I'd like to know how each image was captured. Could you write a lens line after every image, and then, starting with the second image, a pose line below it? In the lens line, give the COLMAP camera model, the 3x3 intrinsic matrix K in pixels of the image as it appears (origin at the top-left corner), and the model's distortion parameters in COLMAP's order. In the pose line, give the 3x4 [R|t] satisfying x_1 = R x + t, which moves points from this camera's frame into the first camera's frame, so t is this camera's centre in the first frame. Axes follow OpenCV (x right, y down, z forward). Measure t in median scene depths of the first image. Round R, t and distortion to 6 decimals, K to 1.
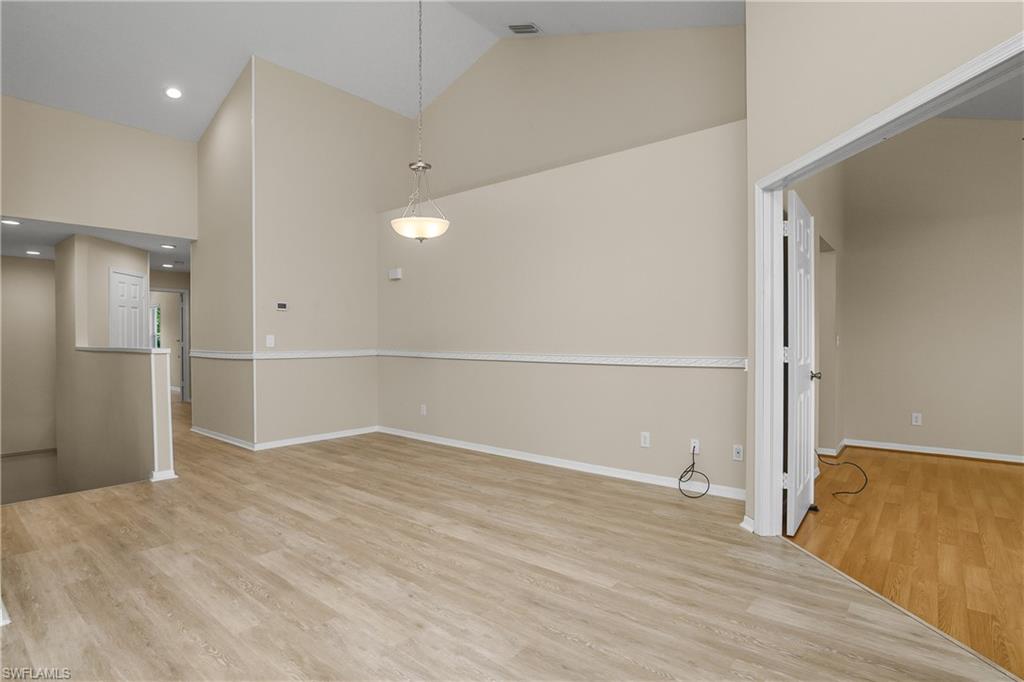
lens RADIAL K [[515.0, 0, 508.3], [0, 515.0, 342.1], [0, 0, 1]] dist [-0.025300, 0.006297]
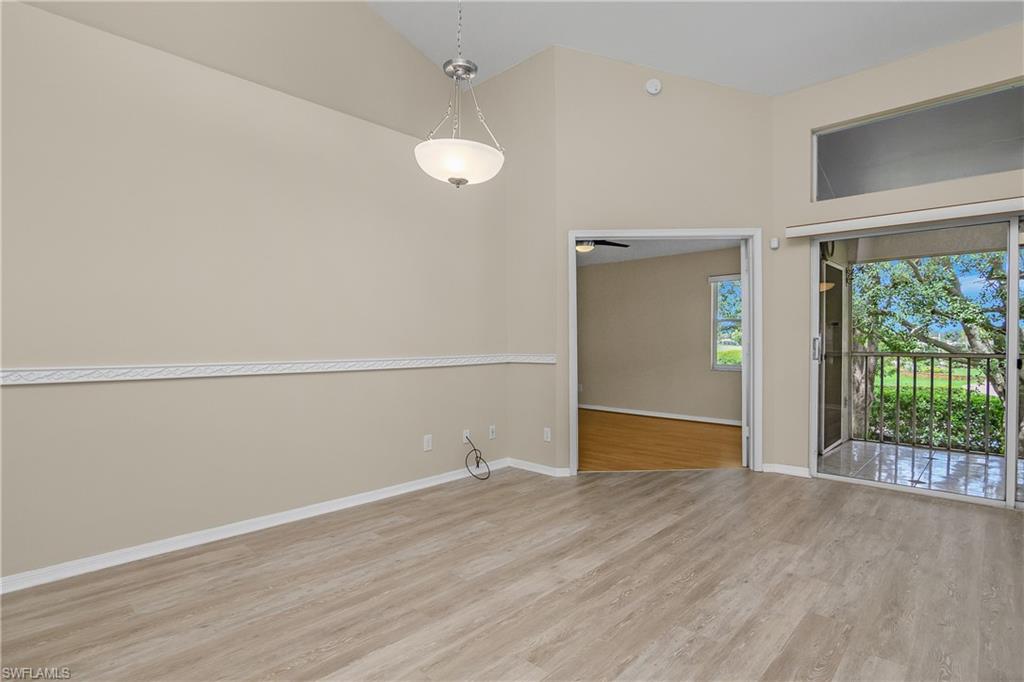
lens RADIAL K [[515.0, 0, 499.6], [0, 515.0, 344.4], [0, 0, 1]] dist [-0.025300, 0.006297]
pose [[0.074820, -0.004880, 0.997185, -0.938818], [0.006824, 0.999967, 0.004382, -0.004759], [-0.997174, 0.006477, 0.074851, 1.043785]]
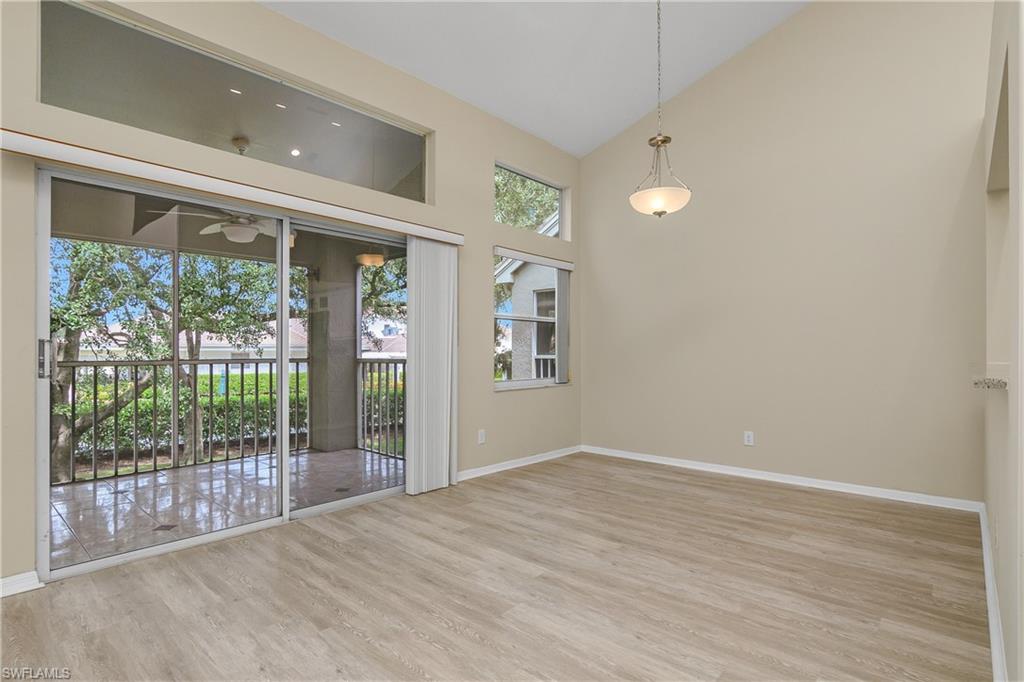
lens RADIAL K [[515.0, 0, 507.9], [0, 515.0, 348.1], [0, 0, 1]] dist [-0.025300, 0.006297]
pose [[-0.999513, 0.001520, 0.031157, -0.265706], [0.001709, 0.999980, 0.006021, -0.000612], [-0.031148, 0.006072, -0.999496, 1.060230]]
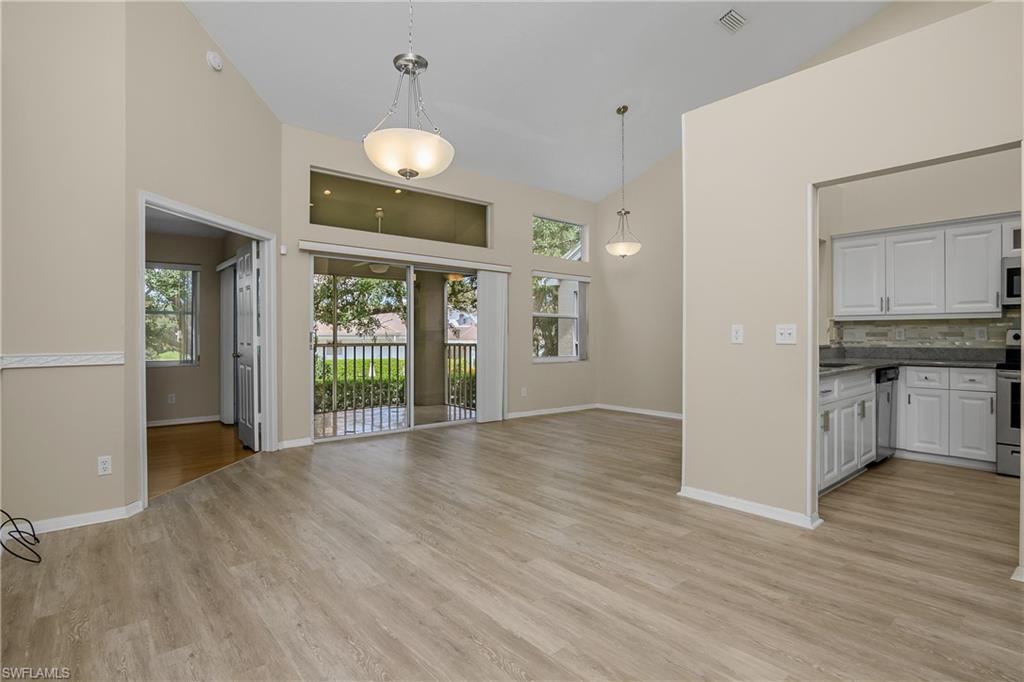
lens RADIAL K [[515.0, 0, 511.3], [0, 515.0, 334.8], [0, 0, 1]] dist [-0.025300, 0.006297]
pose [[-0.986359, 0.003545, 0.164570, -0.465446], [0.004217, 0.999984, 0.003737, -0.005317], [-0.164554, 0.004380, -0.986358, 1.868914]]
